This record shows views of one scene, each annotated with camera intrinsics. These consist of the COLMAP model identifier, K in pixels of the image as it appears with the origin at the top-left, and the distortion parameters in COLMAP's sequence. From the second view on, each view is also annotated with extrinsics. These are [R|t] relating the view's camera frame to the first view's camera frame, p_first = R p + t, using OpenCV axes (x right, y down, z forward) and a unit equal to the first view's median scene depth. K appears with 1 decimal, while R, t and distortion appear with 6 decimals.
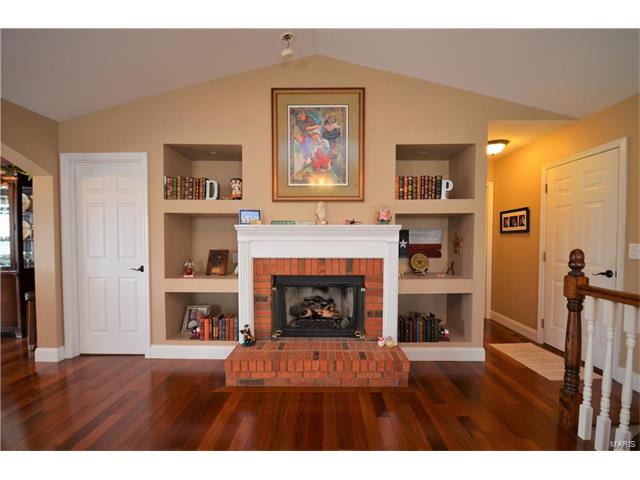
lens RADIAL K [[294.4, 0, 320.0], [0, 294.4, 243.4], [0, 0, 1]] dist [0.001988, -0.002699]
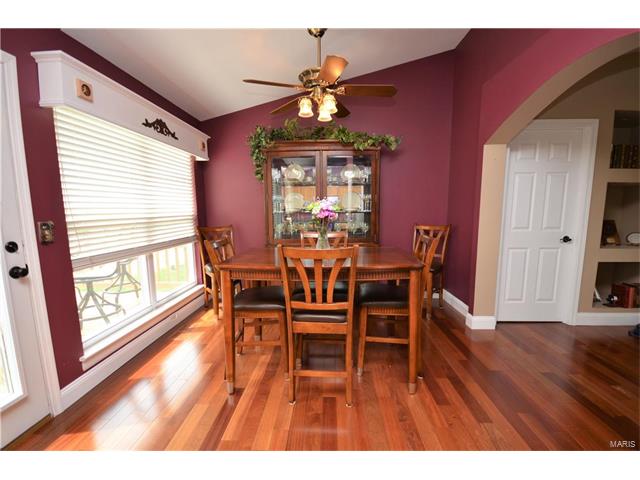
lens RADIAL K [[277.0, 0, 322.1], [0, 277.0, 241.6], [0, 0, 1]] dist [0.000993, -0.000921]
pose [[0.999943, -0.009291, -0.005207, -1.460051], [0.009694, 0.996450, 0.083630, 0.007287], [0.004411, -0.083675, 0.996483, 0.050682]]
